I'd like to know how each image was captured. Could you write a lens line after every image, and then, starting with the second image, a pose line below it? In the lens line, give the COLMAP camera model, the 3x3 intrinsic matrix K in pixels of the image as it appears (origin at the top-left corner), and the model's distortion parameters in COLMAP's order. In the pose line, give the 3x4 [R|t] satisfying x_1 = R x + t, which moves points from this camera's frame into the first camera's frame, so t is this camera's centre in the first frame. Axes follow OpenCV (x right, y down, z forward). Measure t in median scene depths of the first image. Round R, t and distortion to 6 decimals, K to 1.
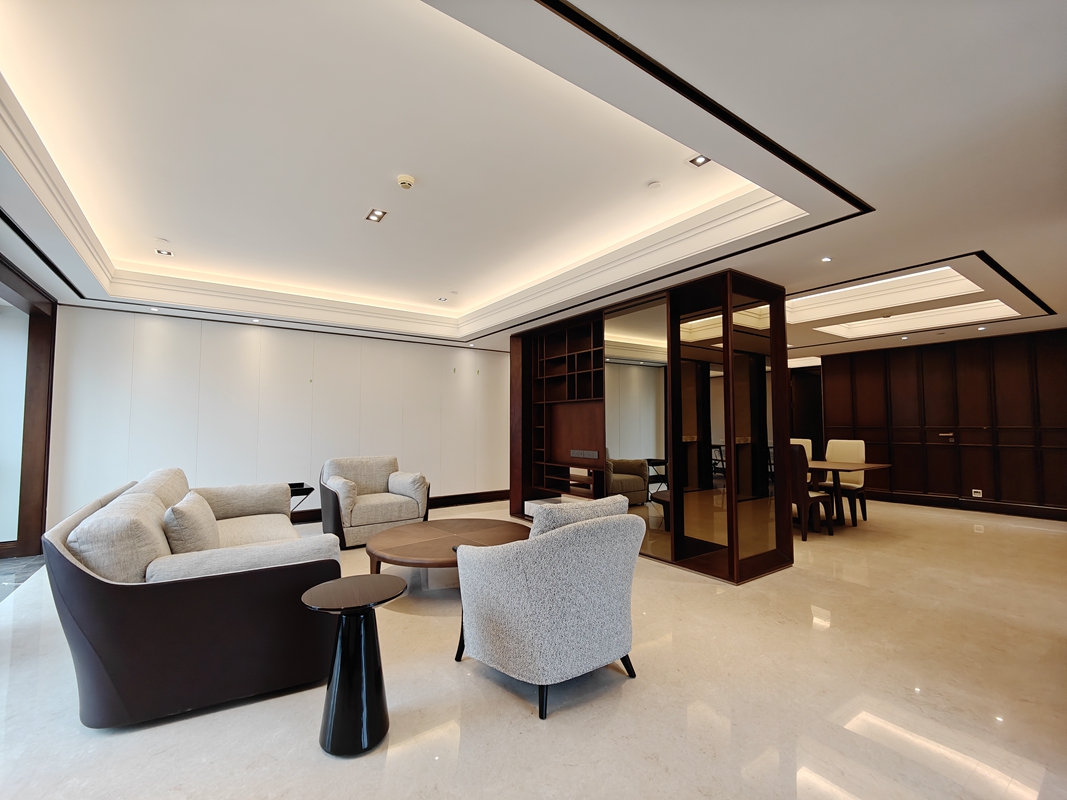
lens RADIAL K [[462.0, 0, 532.4], [0, 462.0, 402.7], [0, 0, 1]] dist [0.033259, -0.022211]
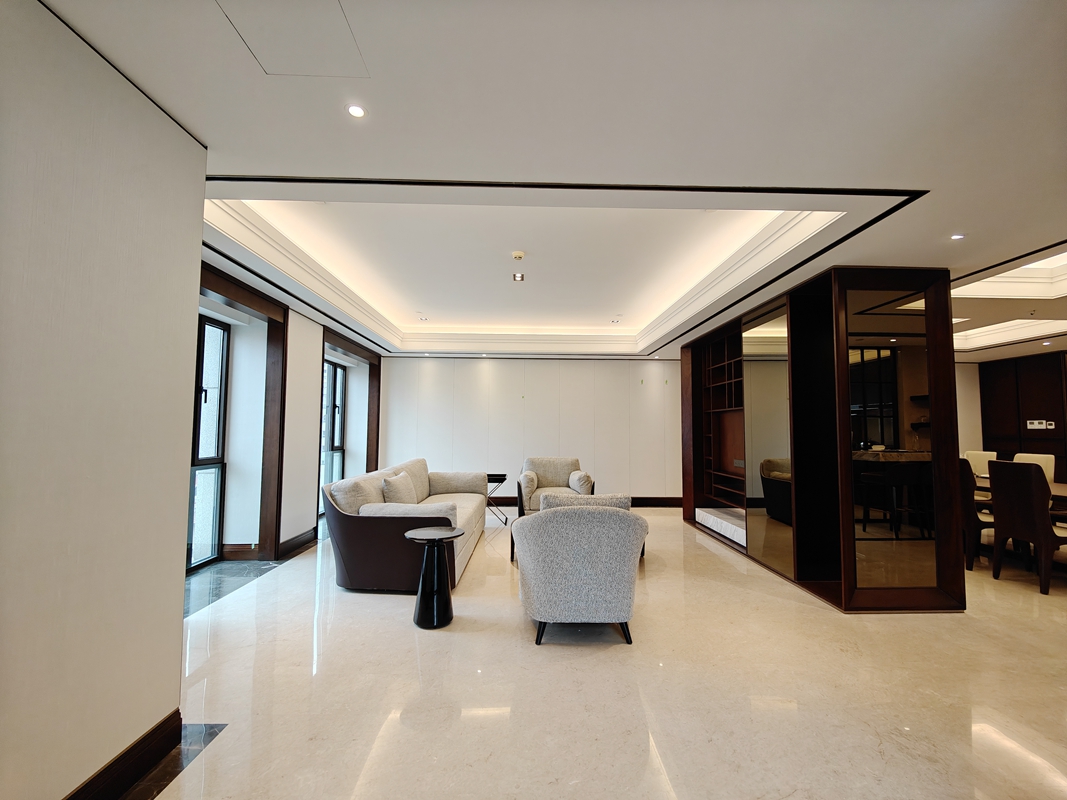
lens RADIAL K [[465.2, 0, 533.5], [0, 465.2, 400.0], [0, 0, 1]] dist [0.039970, -0.022703]
pose [[0.832804, -0.027633, -0.552878, 0.348982], [0.018617, 0.999586, -0.021916, -0.012006], [0.553255, 0.007959, 0.832974, -0.081479]]
